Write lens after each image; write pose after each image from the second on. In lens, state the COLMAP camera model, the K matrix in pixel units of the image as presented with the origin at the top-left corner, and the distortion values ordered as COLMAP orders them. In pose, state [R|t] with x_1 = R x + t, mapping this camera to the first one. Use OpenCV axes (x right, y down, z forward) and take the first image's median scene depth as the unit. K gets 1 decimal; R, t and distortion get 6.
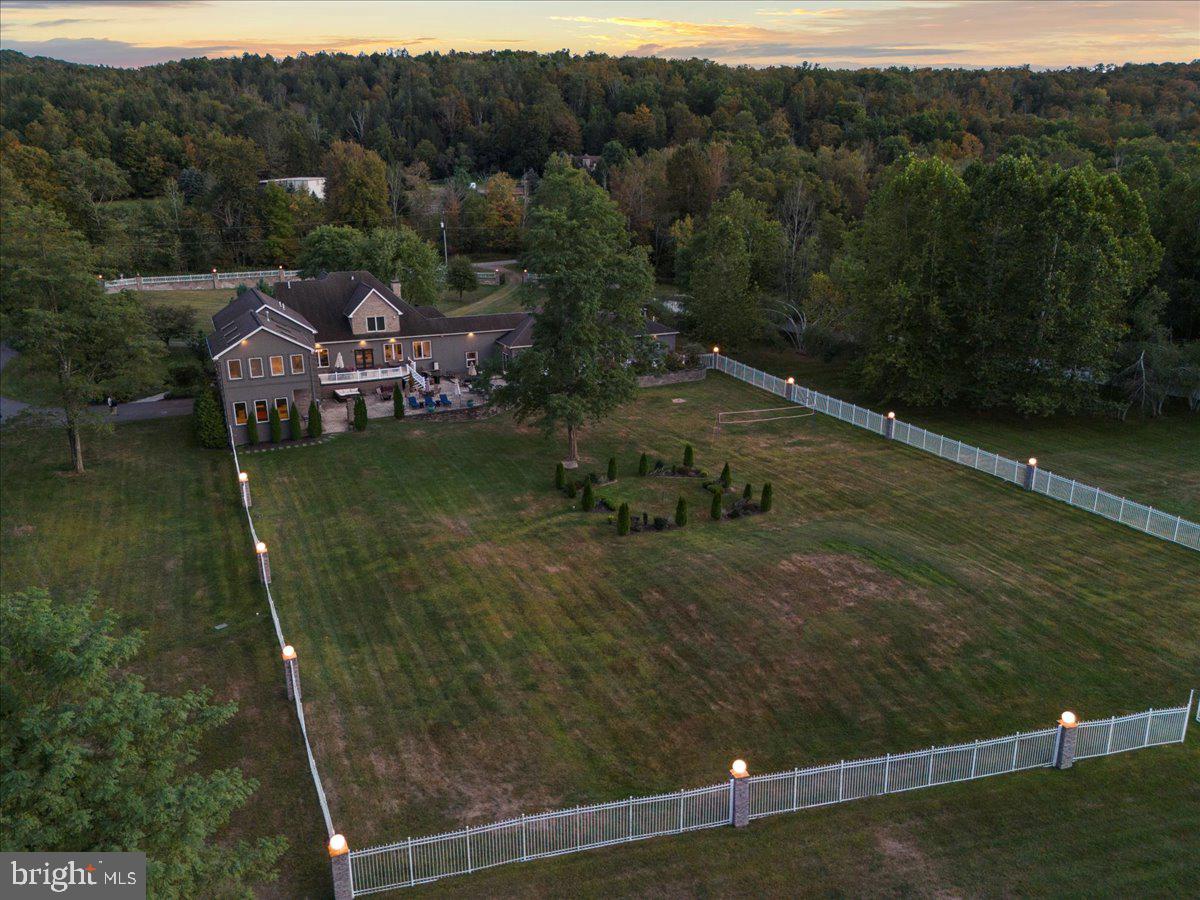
lens RADIAL K [[876.0, 0, 600.0], [0, 876.0, 450.0], [0, 0, 1]] dist [0.068379, -0.065838]
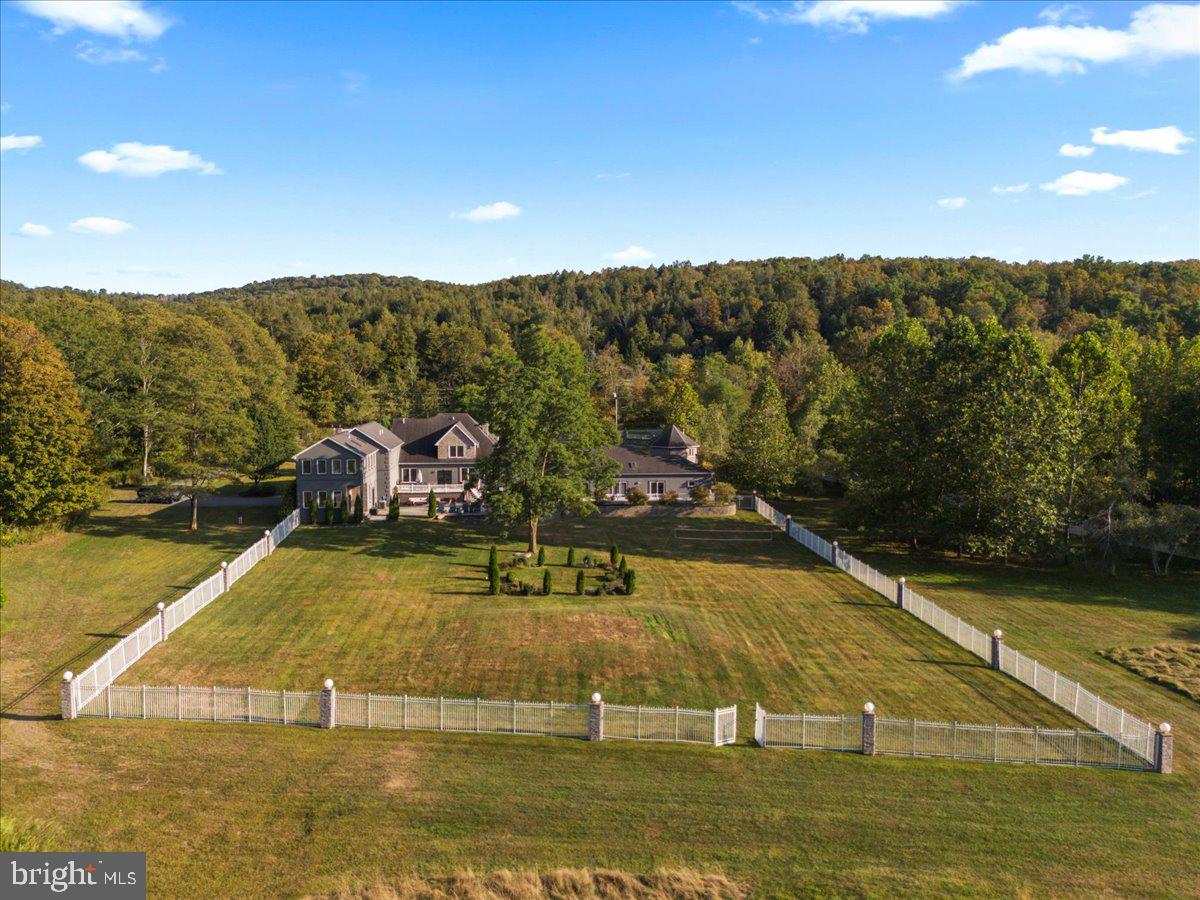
lens RADIAL K [[876.6, 0, 600.0], [0, 876.6, 450.0], [0, 0, 1]] dist [0.061130, -0.001535]
pose [[0.939192, 0.035913, -0.341508, 0.196714], [-0.108141, 0.974846, -0.194885, 0.041450], [0.325919, 0.219965, 0.919452, -0.048439]]
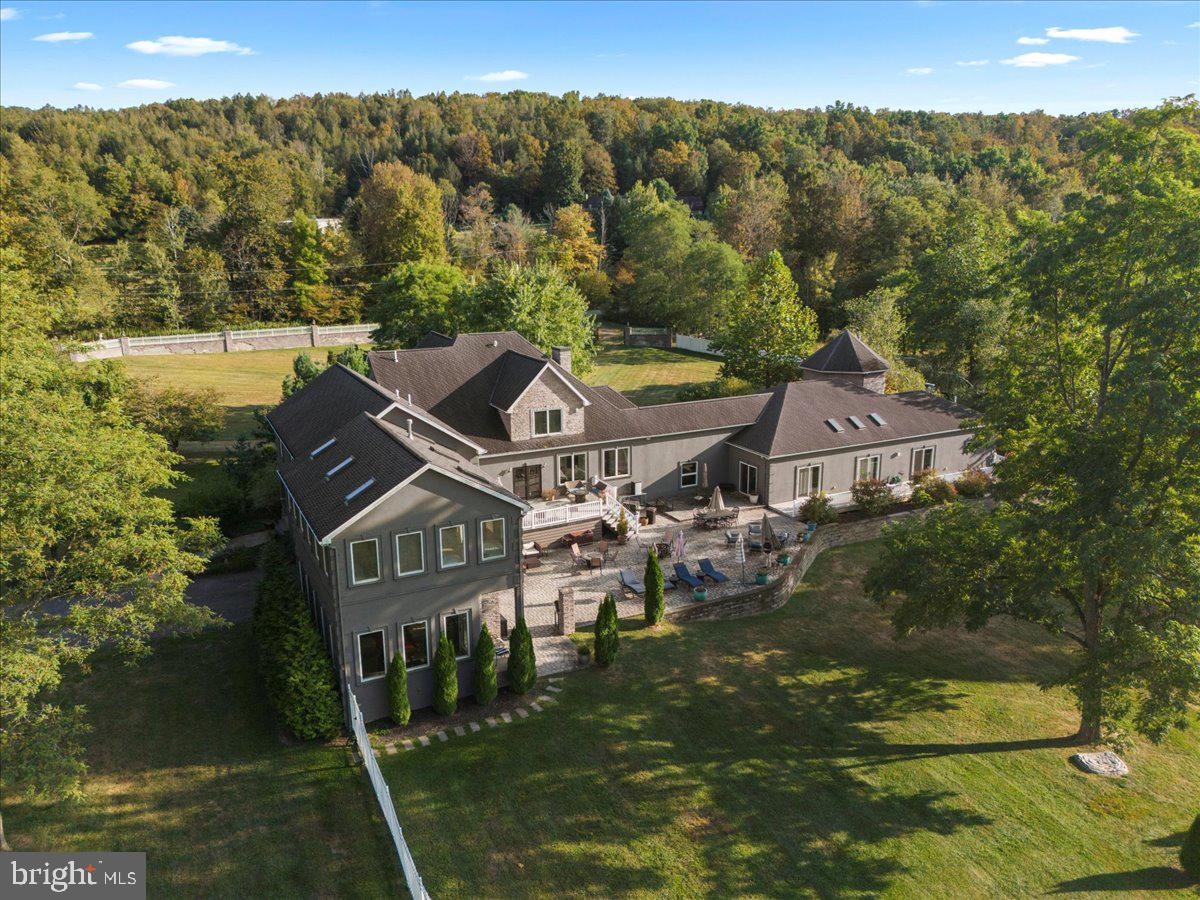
lens RADIAL K [[876.0, 0, 600.0], [0, 876.0, 450.0], [0, 0, 1]] dist [0.068379, -0.065838]
pose [[0.999655, -0.009619, 0.024430, -0.125110], [0.010925, 0.998485, -0.053926, -0.049936], [-0.023875, 0.054175, 0.998246, 0.227081]]
